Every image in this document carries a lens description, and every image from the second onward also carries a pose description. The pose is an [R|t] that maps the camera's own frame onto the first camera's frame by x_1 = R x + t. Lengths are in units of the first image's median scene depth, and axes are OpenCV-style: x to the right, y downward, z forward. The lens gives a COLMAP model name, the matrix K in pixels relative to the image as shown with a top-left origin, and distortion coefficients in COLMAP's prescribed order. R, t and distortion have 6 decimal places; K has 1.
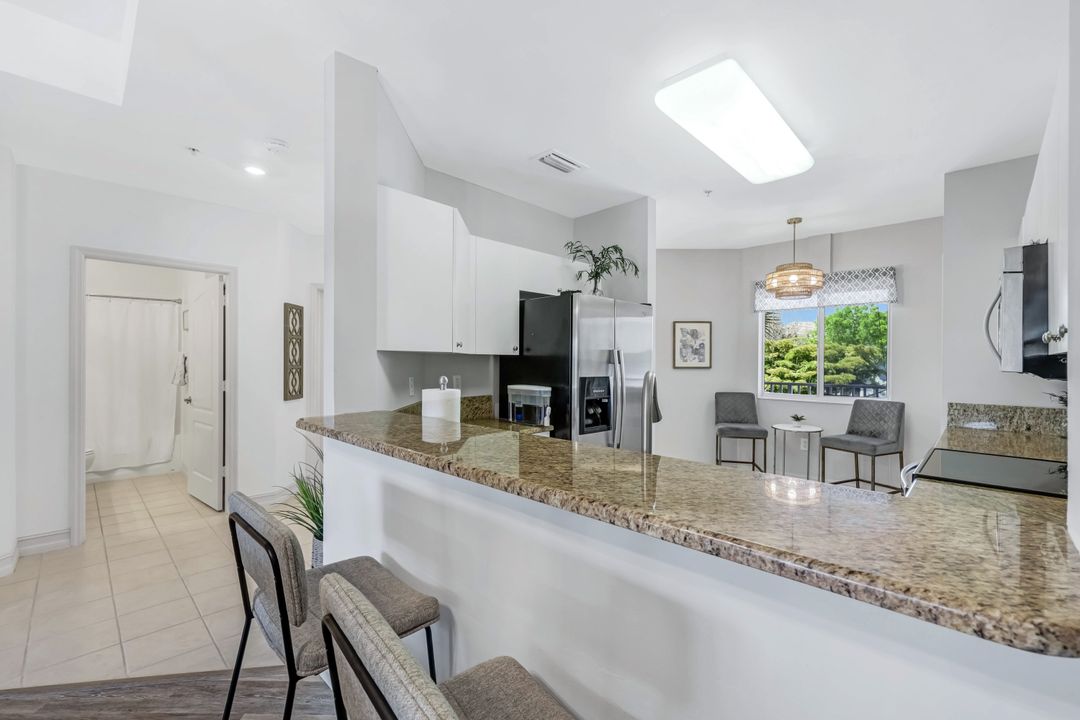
lens RADIAL K [[439.2, 0, 542.4], [0, 439.2, 364.7], [0, 0, 1]] dist [-0.006848, 0.004605]
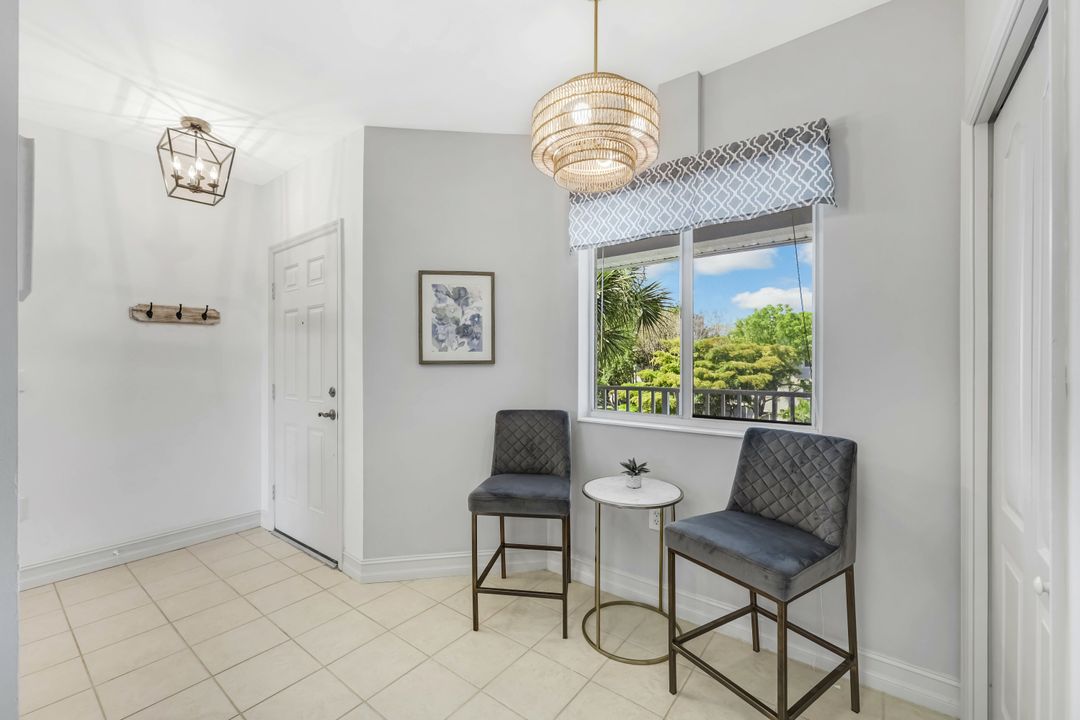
lens RADIAL K [[439.2, 0, 534.7], [0, 439.2, 365.6], [0, 0, 1]] dist [-0.006848, 0.004605]
pose [[0.992661, -0.005481, 0.120807, 0.074791], [0.005870, 0.999979, -0.002859, 0.002502], [-0.120789, 0.003547, 0.992672, 0.097976]]
